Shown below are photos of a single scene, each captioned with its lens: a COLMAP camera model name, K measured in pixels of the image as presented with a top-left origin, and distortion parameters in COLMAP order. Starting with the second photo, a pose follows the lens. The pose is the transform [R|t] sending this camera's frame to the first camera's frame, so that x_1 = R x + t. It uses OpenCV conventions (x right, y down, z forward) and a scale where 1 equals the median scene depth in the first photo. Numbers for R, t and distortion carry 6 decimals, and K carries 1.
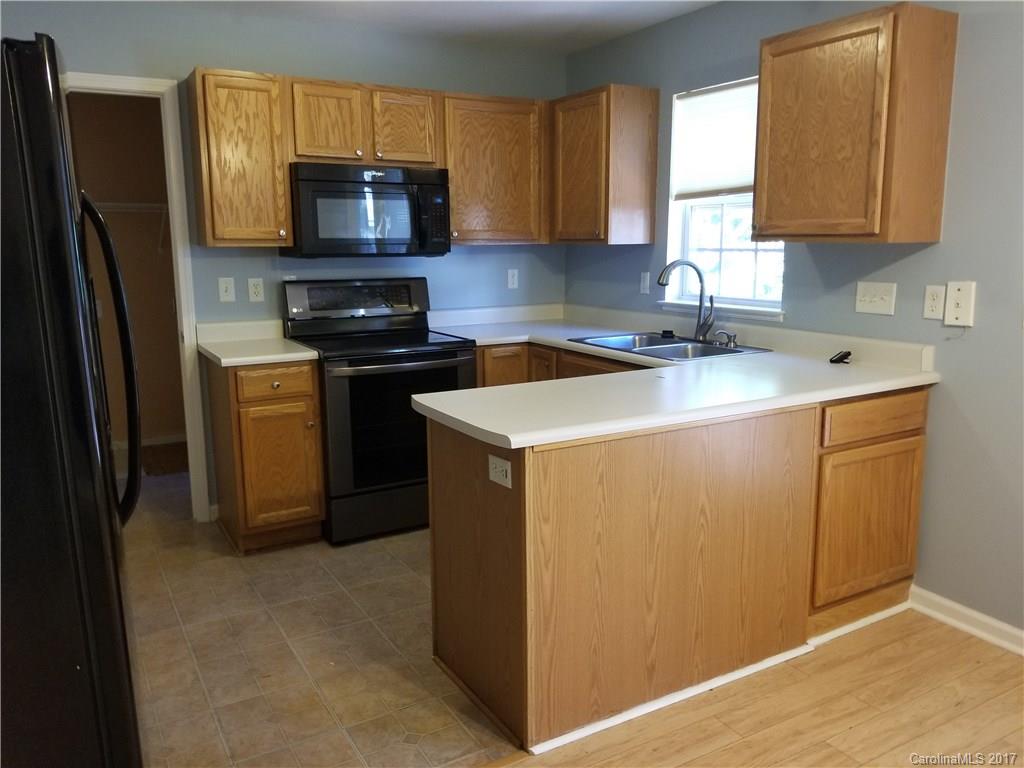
lens RADIAL K [[822.1, 0, 517.8], [0, 822.1, 380.8], [0, 0, 1]] dist [0.103264, -0.167148]
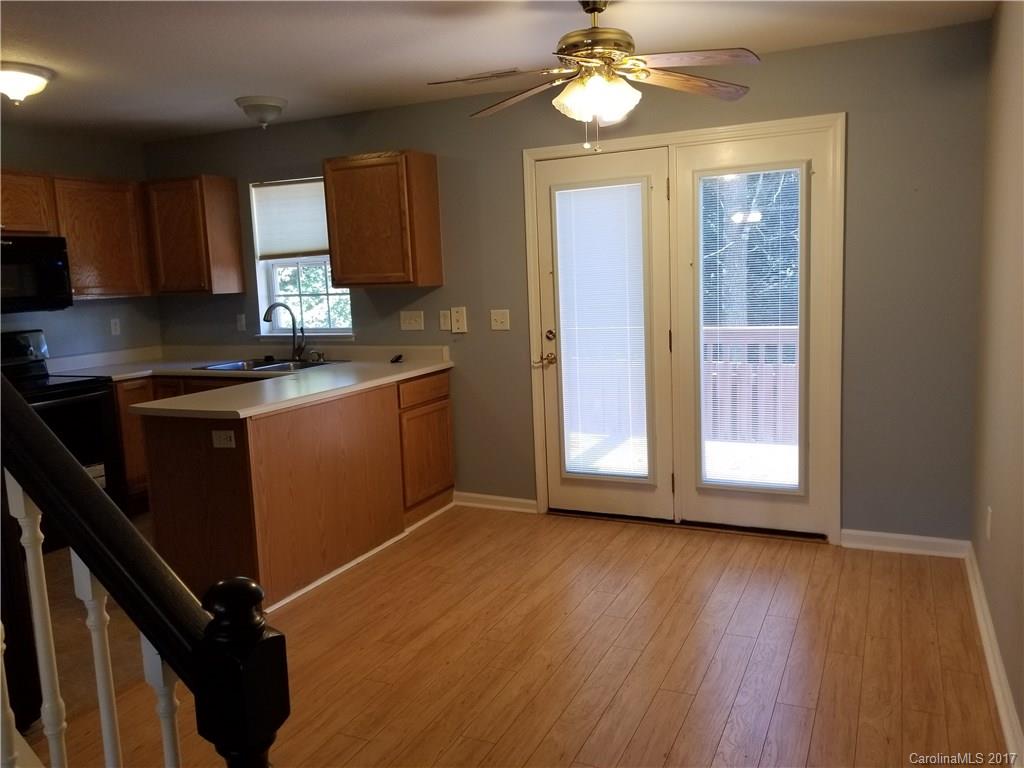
lens RADIAL K [[822.1, 0, 517.8], [0, 822.1, 380.8], [0, 0, 1]] dist [0.103264, -0.167148]
pose [[0.828904, -0.100222, 0.550339, -0.285225], [0.131408, 0.991175, -0.017419, 0.069864], [-0.543737, 0.086757, 0.834760, -0.427896]]
